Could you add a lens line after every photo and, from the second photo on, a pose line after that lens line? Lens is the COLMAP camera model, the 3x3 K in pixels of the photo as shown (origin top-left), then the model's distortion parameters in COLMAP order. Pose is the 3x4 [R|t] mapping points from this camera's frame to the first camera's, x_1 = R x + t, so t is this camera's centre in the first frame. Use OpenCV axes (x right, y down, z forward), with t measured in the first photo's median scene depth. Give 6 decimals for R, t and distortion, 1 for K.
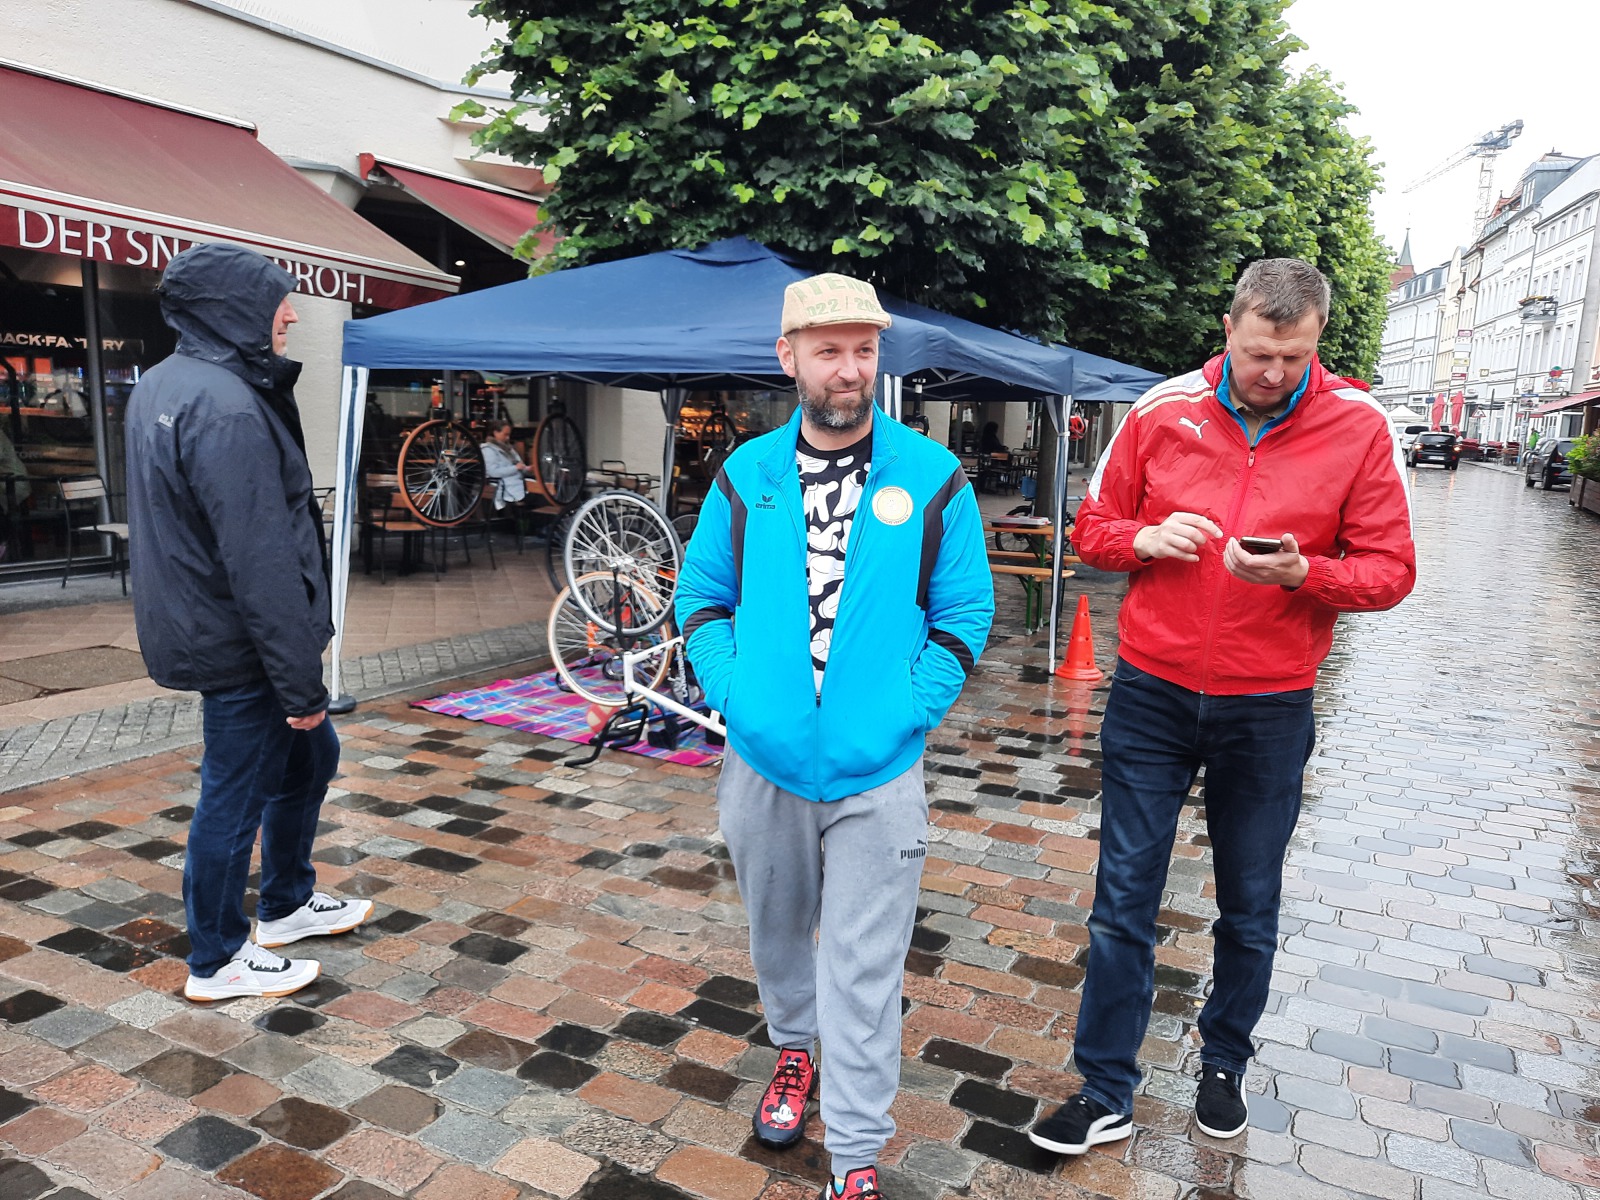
lens RADIAL K [[1146.0, 0, 800.0], [0, 1146.0, 600.0], [0, 0, 1]] dist [0.063613, -0.071691]
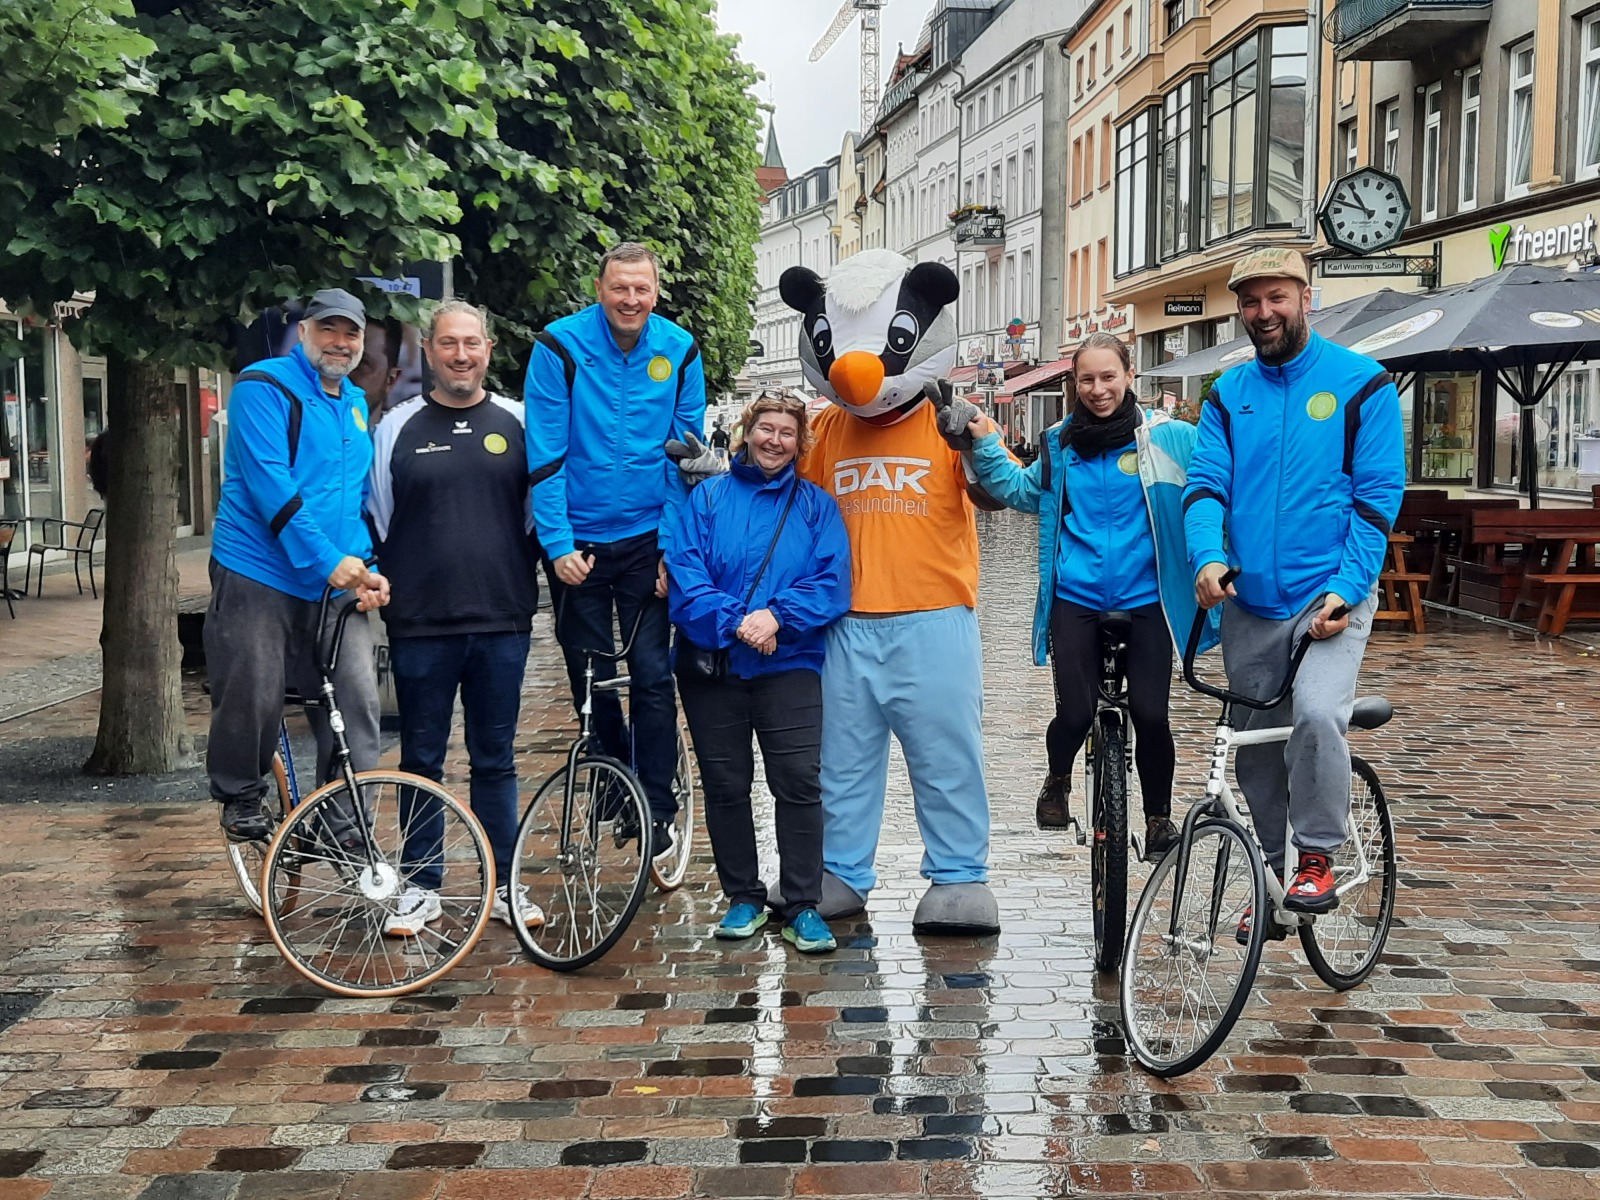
lens RADIAL K [[2041.2, 0, 800.0], [0, 2041.2, 600.0], [0, 0, 1]] dist [0.104343, -0.050571]
pose [[0.888089, -0.072010, 0.453997, 0.470309], [0.104648, 0.993391, -0.047143, -0.140456], [-0.447602, 0.089376, 0.889755, 0.964460]]
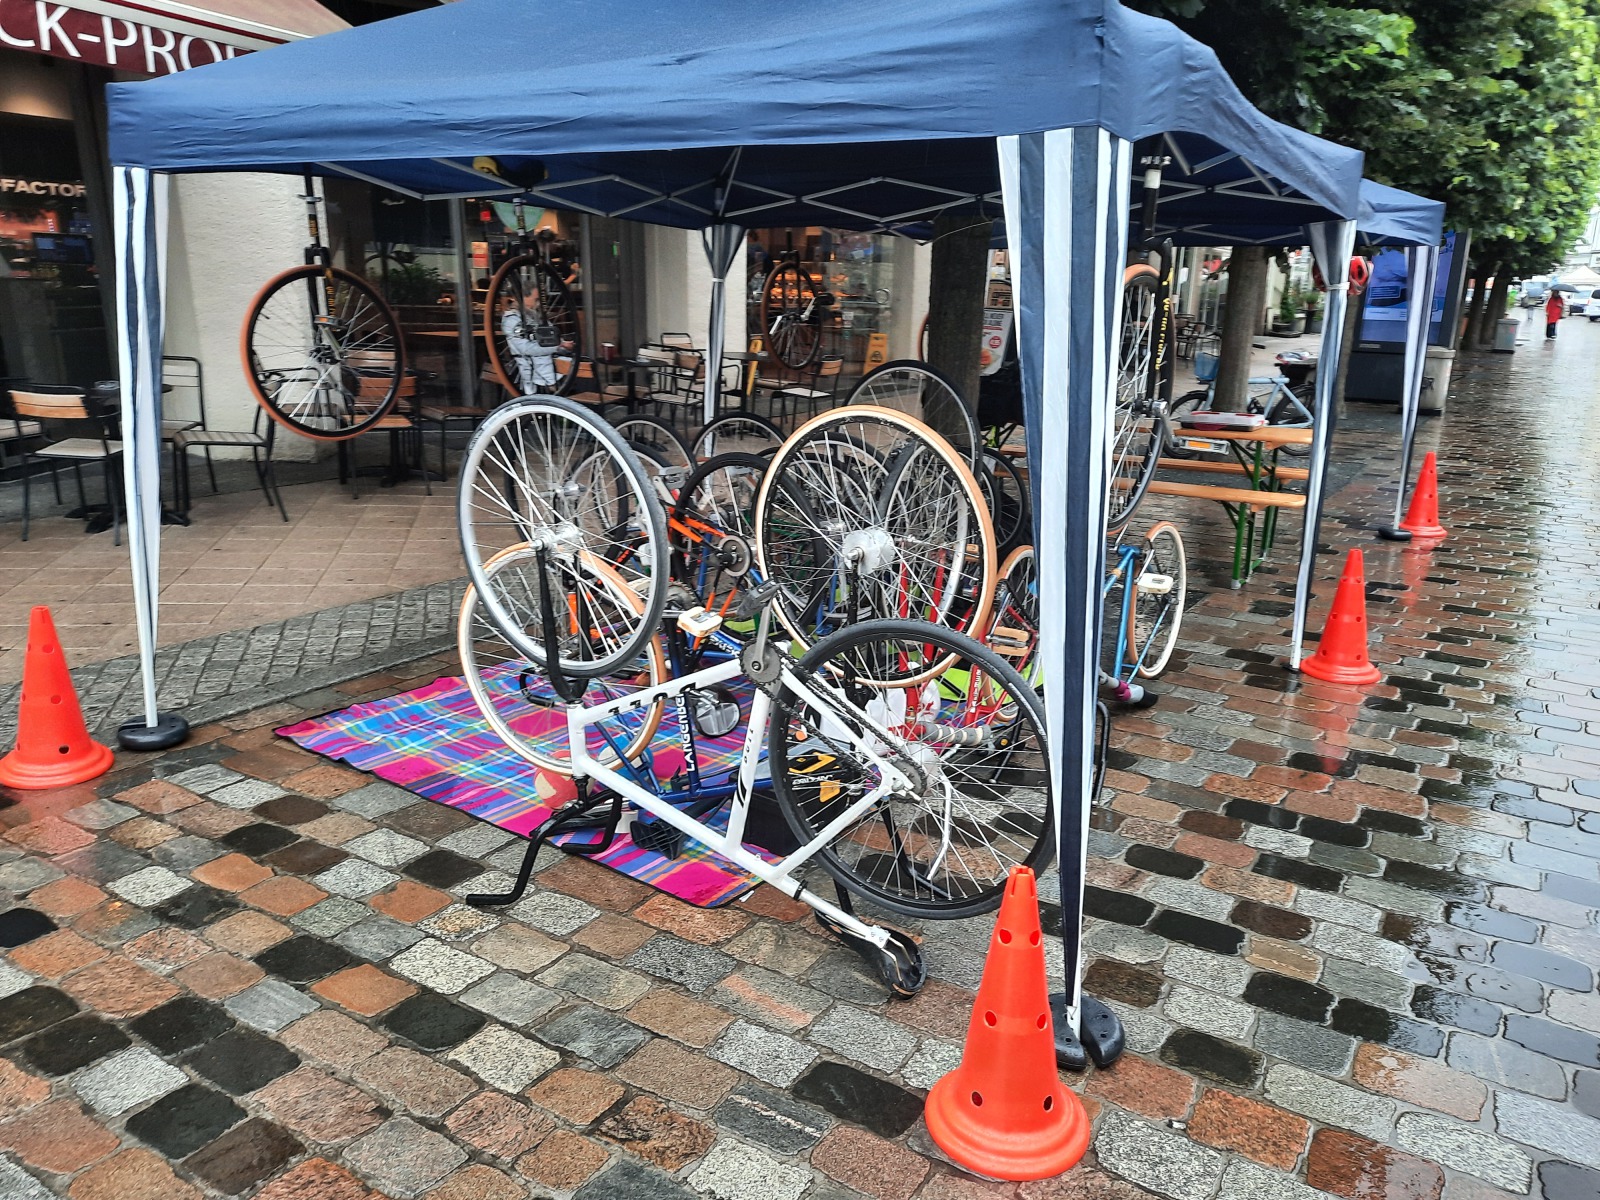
lens RADIAL K [[1186.2, 0, 820.3], [0, 1186.2, 607.2], [0, 0, 1]] dist [0.042540, -0.012078]
pose [[0.997422, 0.013654, -0.070449, 0.001039], [-0.006108, 0.994323, 0.106226, -0.040340], [0.071499, -0.105522, 0.991843, 0.328270]]
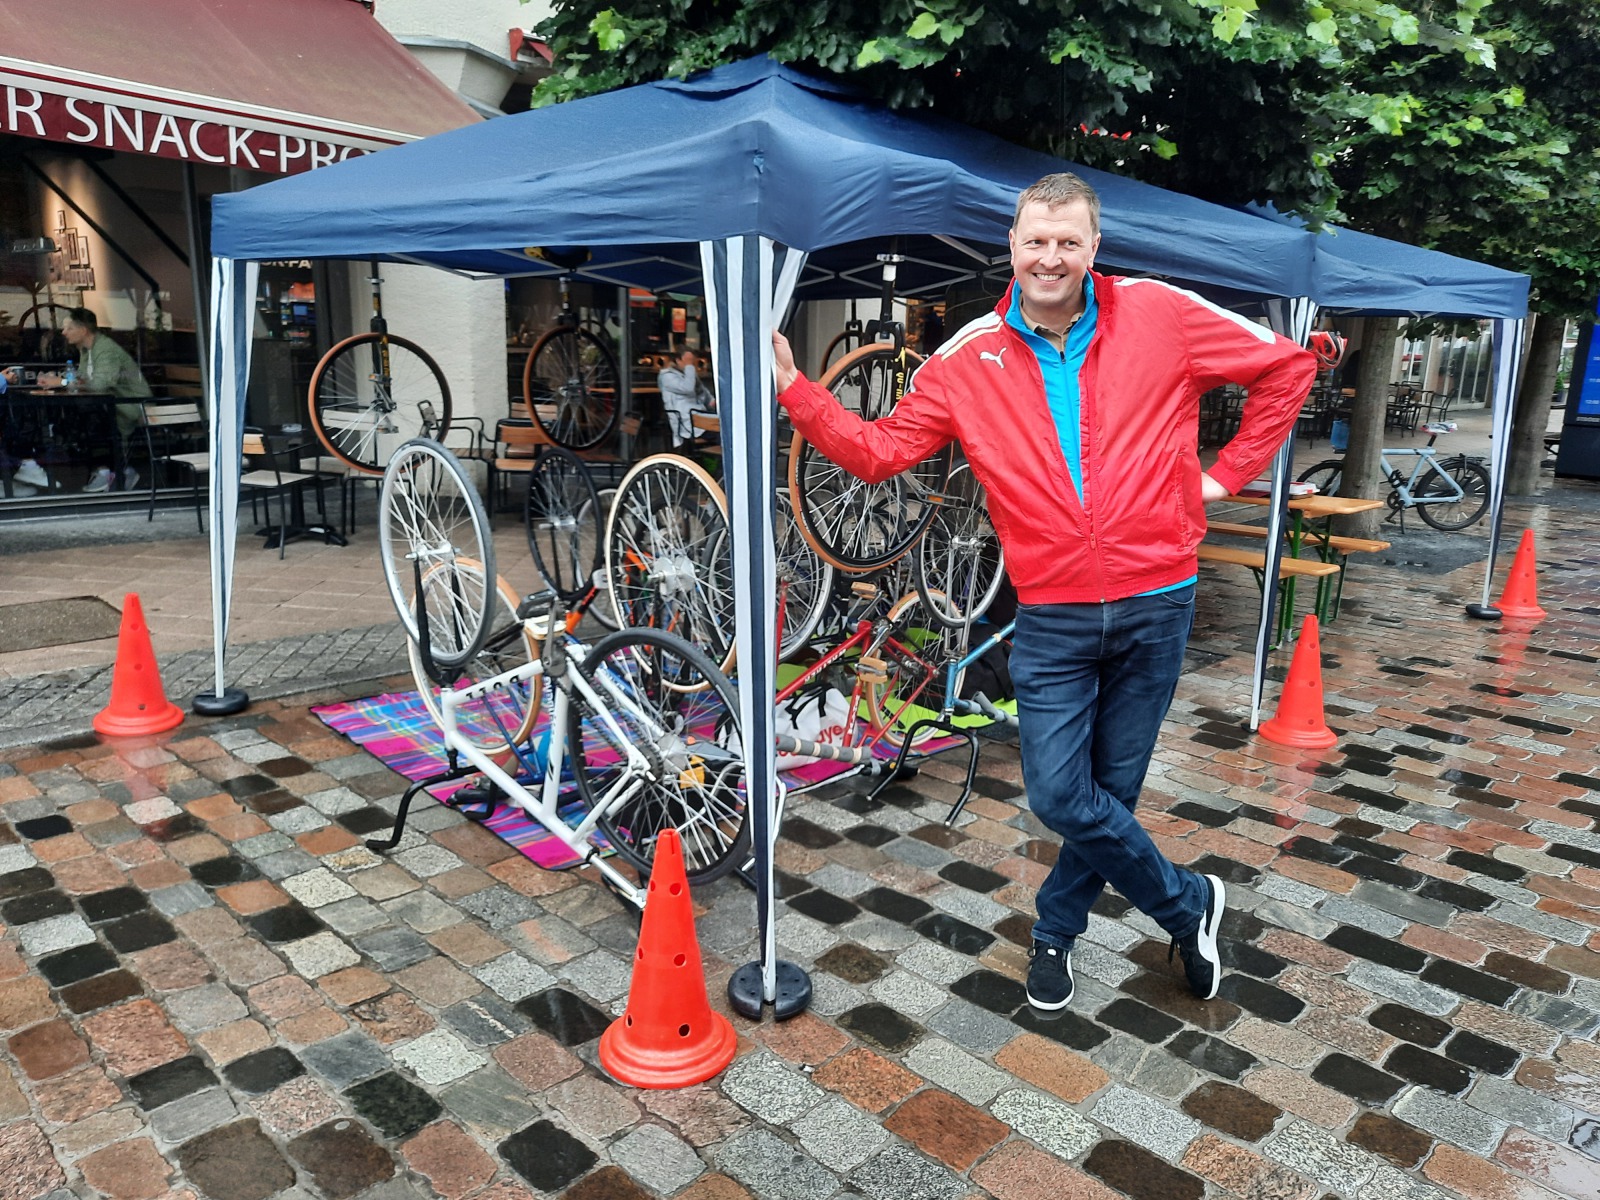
lens RADIAL K [[1173.3, 0, 800.0], [0, 1173.3, 600.0], [0, 0, 1]] dist [0.045290, -0.027019]
pose [[0.959904, 0.064100, -0.272900, 0.154818], [-0.049455, 0.996959, 0.060216, -0.038050], [0.275930, -0.044306, 0.960156, 0.291447]]
